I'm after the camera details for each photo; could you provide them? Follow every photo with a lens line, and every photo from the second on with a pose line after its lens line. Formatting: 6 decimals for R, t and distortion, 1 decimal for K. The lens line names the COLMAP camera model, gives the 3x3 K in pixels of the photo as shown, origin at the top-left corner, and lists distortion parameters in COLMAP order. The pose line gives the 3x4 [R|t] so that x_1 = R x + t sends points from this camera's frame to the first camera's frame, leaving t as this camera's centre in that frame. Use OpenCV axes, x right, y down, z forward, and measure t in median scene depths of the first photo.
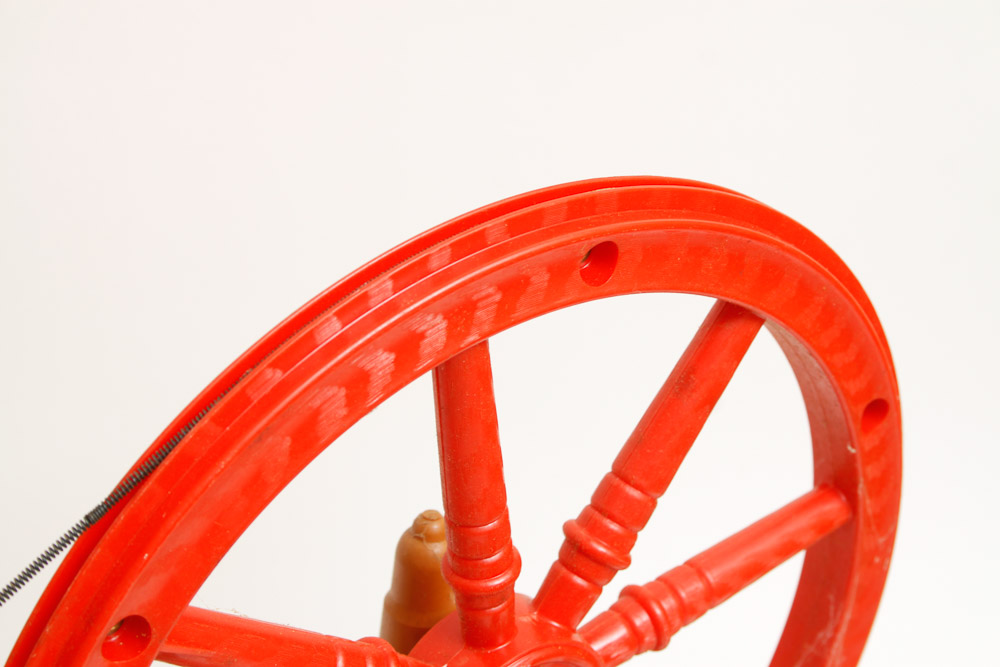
lens RADIAL K [[2002.3, 0, 499.6], [0, 2002.3, 333.6], [0, 0, 1]] dist [0.069833, 0.000000]
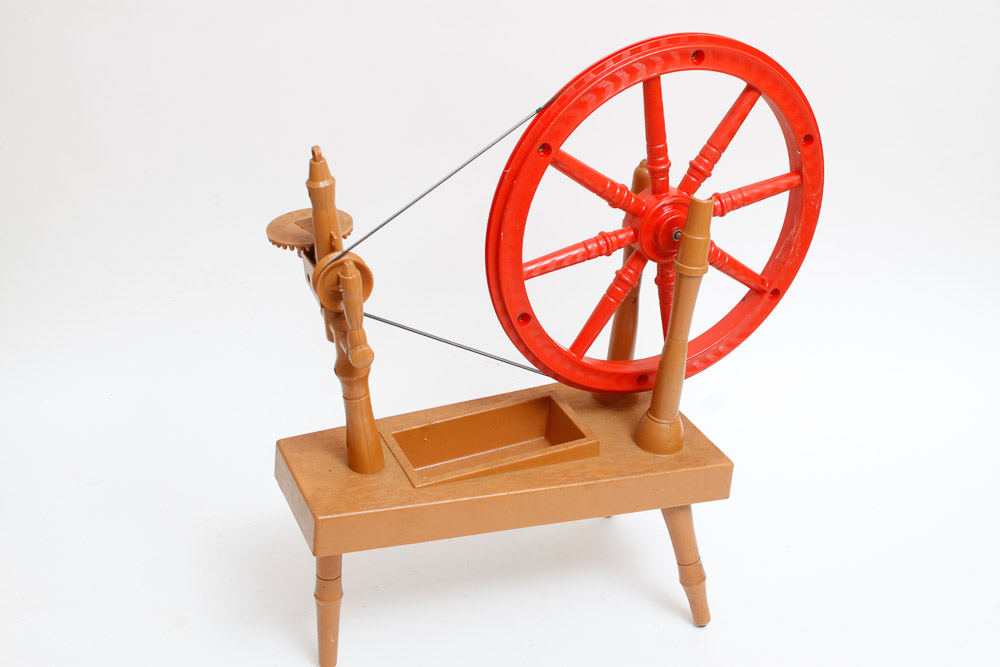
lens RADIAL K [[1309.3, 0, 499.6], [0, 1309.3, 333.7], [0, 0, 1]] dist [-0.293652, 0.000000]
pose [[0.981493, 0.068306, -0.178899, 0.115172], [-0.061372, 0.997144, 0.044022, 0.280242], [0.181395, -0.032228, 0.982882, -0.888336]]
